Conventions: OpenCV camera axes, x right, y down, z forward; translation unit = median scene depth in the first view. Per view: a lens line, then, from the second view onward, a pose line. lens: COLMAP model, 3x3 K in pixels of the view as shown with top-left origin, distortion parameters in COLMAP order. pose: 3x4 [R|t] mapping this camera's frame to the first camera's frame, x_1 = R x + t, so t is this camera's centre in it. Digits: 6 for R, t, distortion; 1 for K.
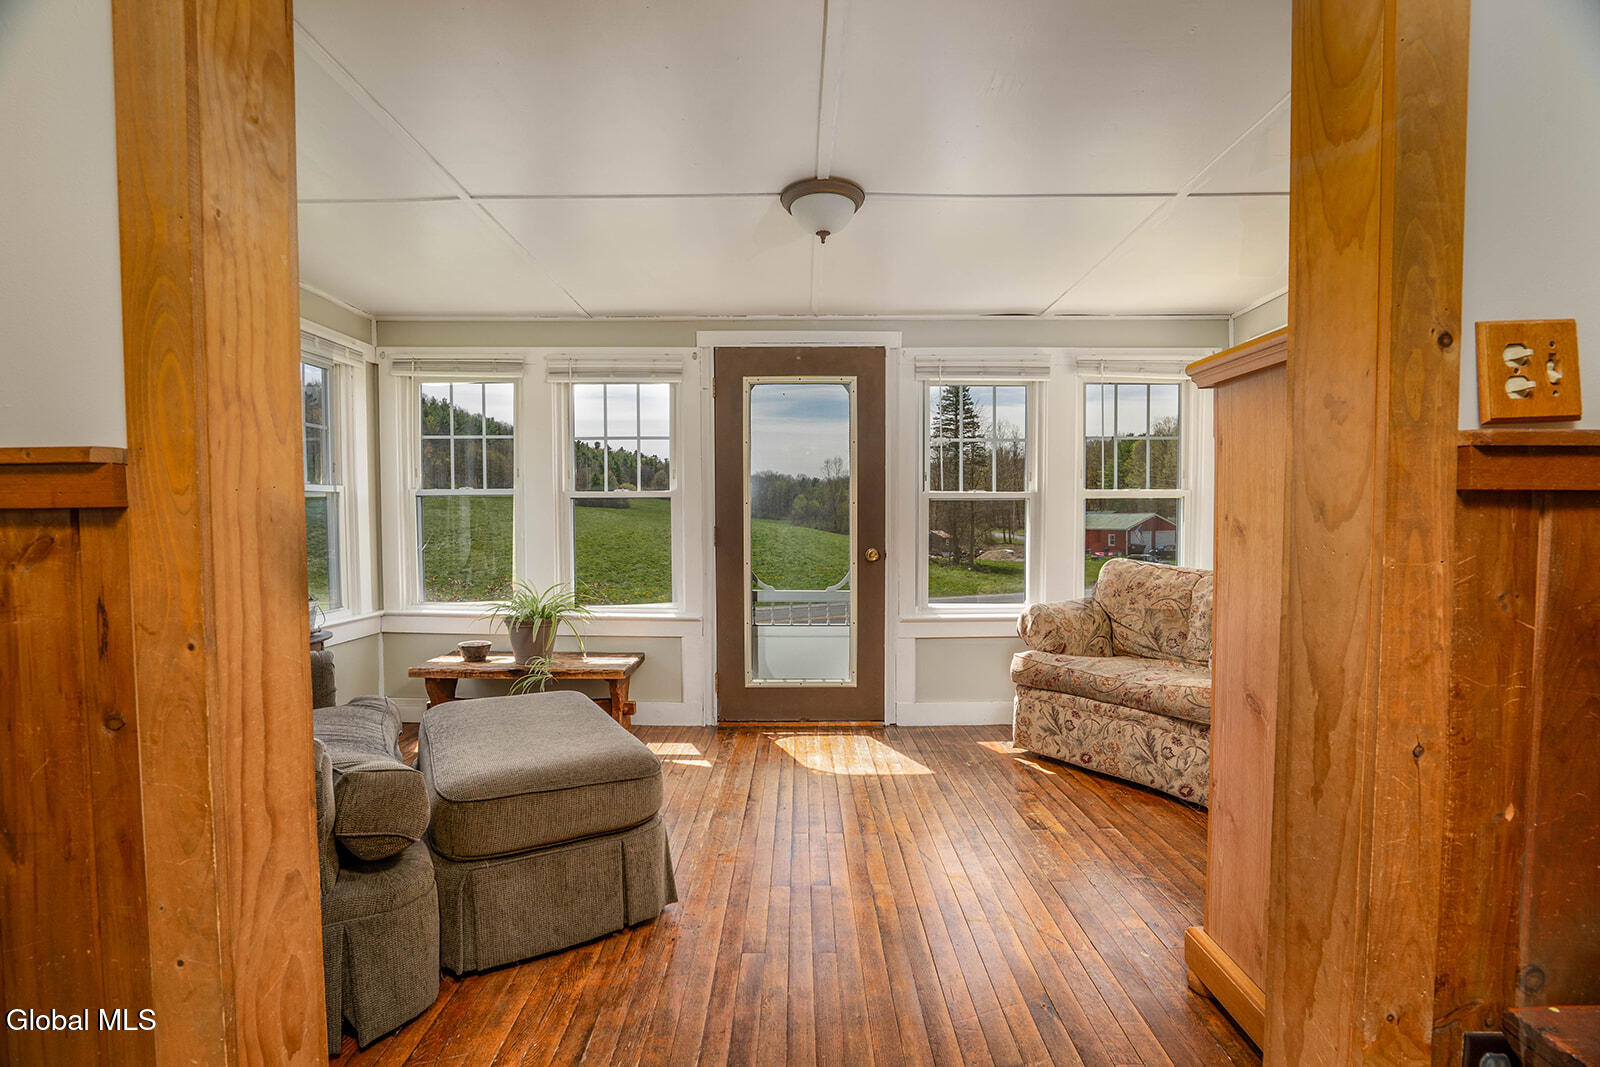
lens RADIAL K [[736.4, 0, 801.7], [0, 736.4, 530.4], [0, 0, 1]] dist [-0.022721, 0.001836]
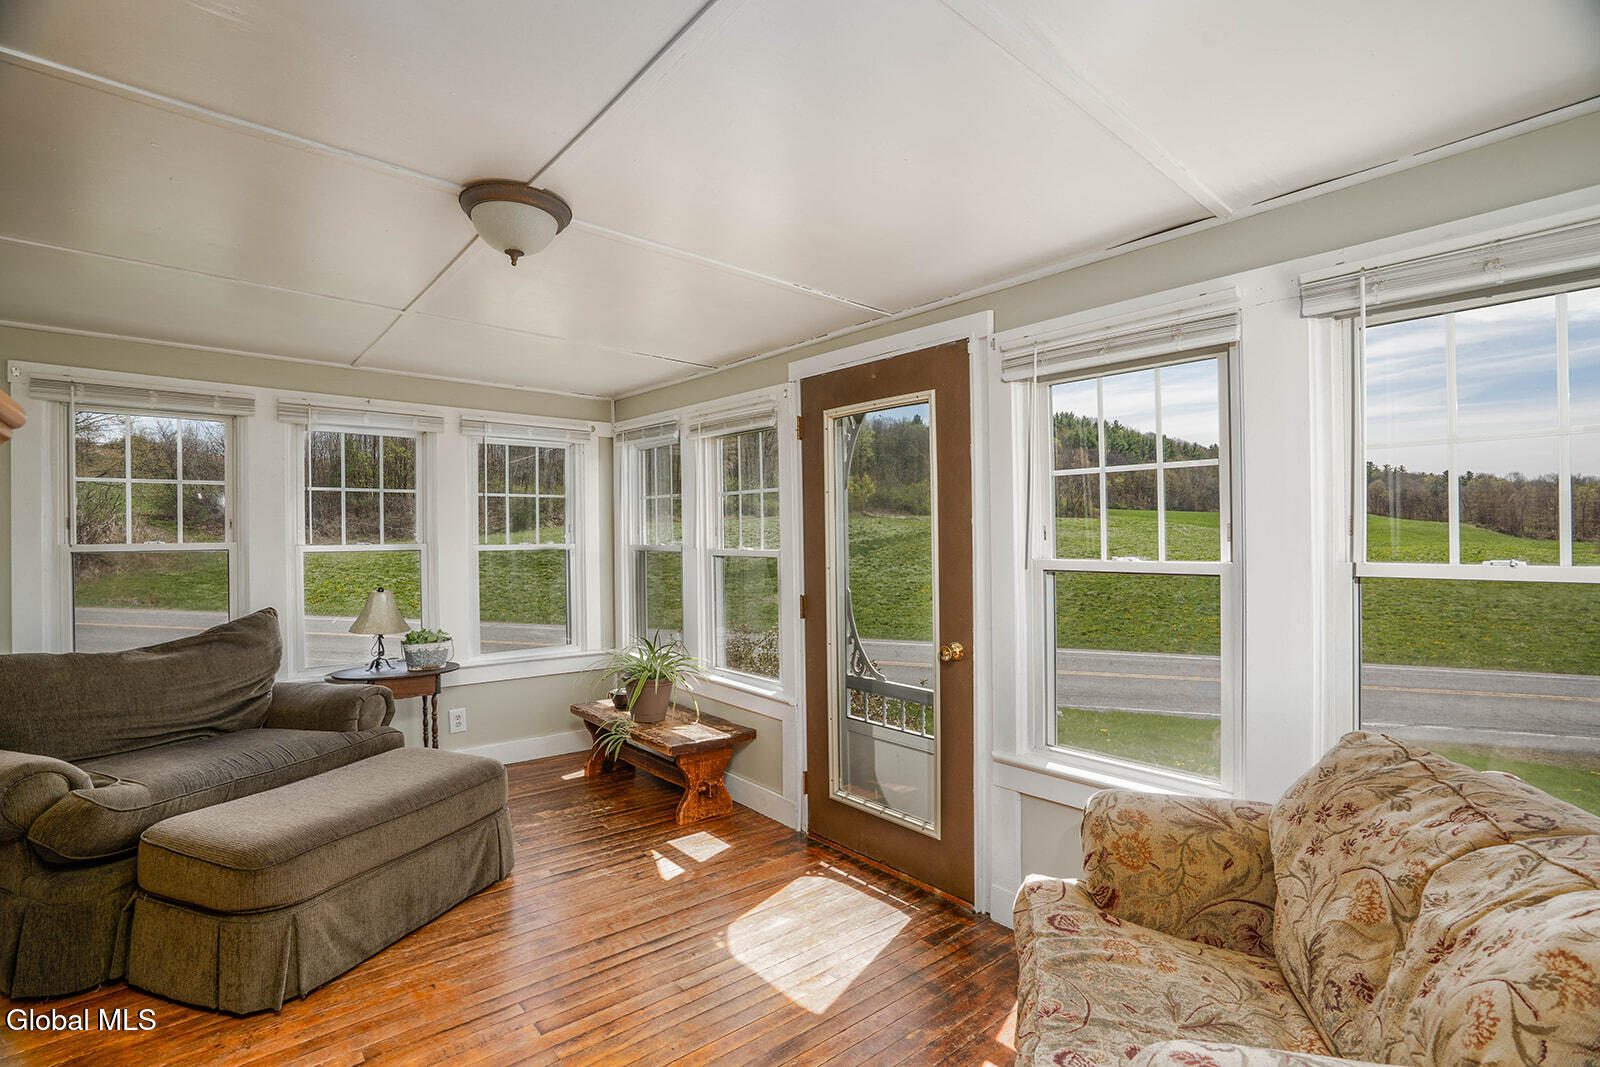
lens RADIAL K [[736.4, 0, 803.2], [0, 736.4, 538.7], [0, 0, 1]] dist [-0.022721, 0.001836]
pose [[0.652979, 0.005043, -0.757360, 0.515721], [-0.016248, 0.999841, -0.007351, -0.062181], [0.757202, 0.017105, 0.652957, 0.460148]]
